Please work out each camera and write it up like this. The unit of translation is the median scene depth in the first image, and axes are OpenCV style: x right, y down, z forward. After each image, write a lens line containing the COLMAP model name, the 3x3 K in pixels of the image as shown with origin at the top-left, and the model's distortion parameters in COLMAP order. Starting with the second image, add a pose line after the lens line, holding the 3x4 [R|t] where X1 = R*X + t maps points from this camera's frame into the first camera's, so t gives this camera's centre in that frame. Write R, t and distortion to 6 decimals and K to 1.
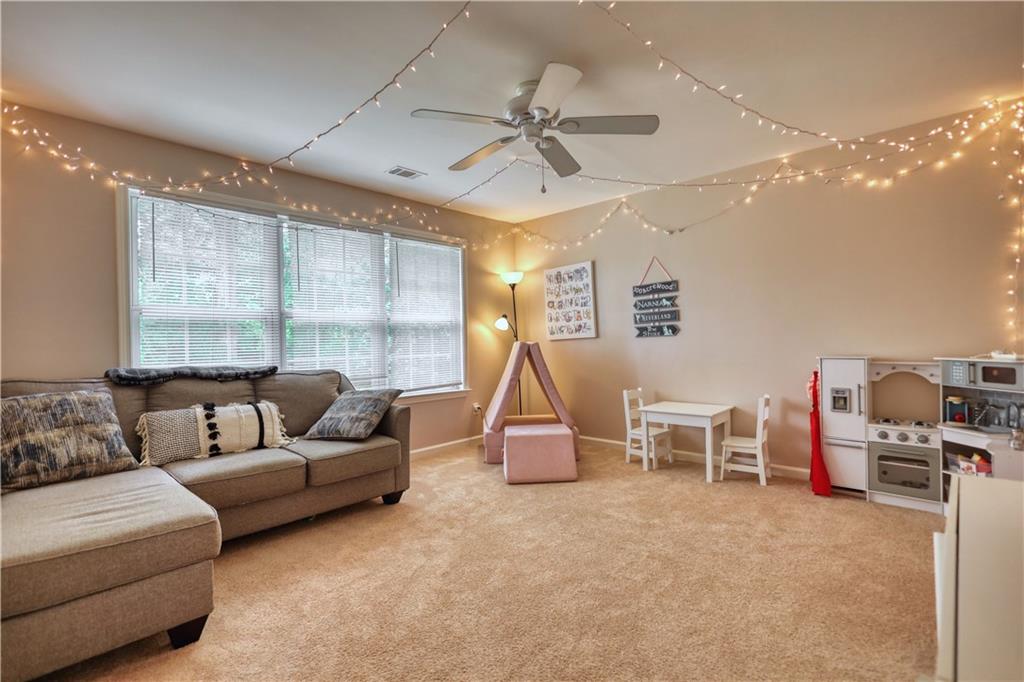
lens RADIAL K [[482.9, 0, 511.7], [0, 482.9, 342.9], [0, 0, 1]] dist [0.001524, 0.000894]
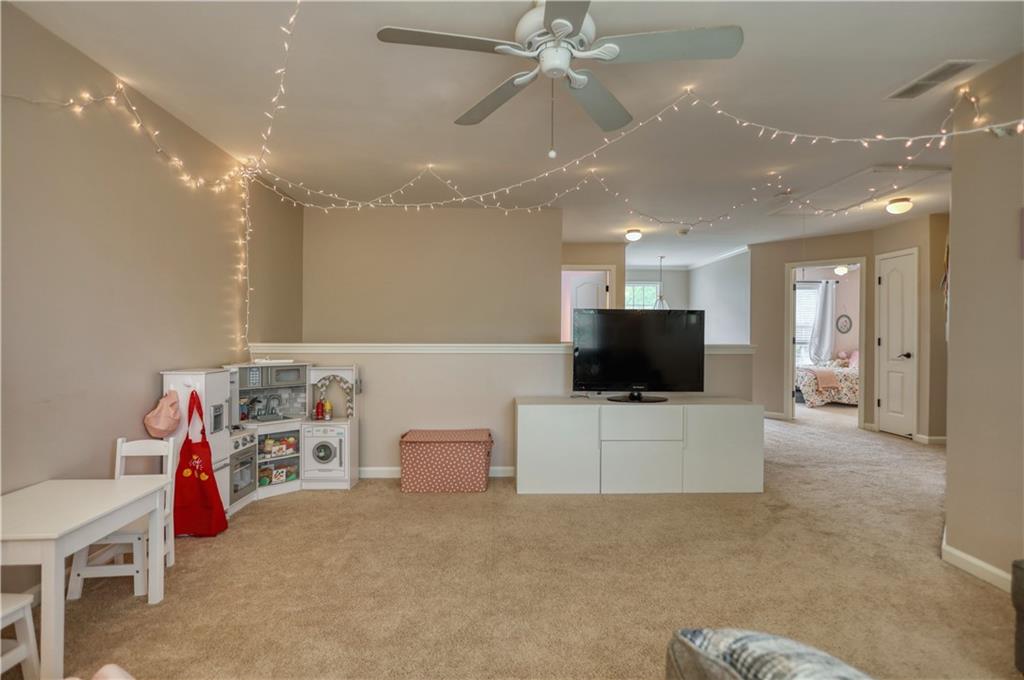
lens RADIAL K [[482.9, 0, 510.1], [0, 482.9, 338.6], [0, 0, 1]] dist [0.001524, 0.000894]
pose [[-0.693231, 0.017960, 0.720492, -0.322545], [0.011684, 0.999838, -0.013682, -0.009524], [-0.720621, -0.001066, -0.693329, 1.189485]]
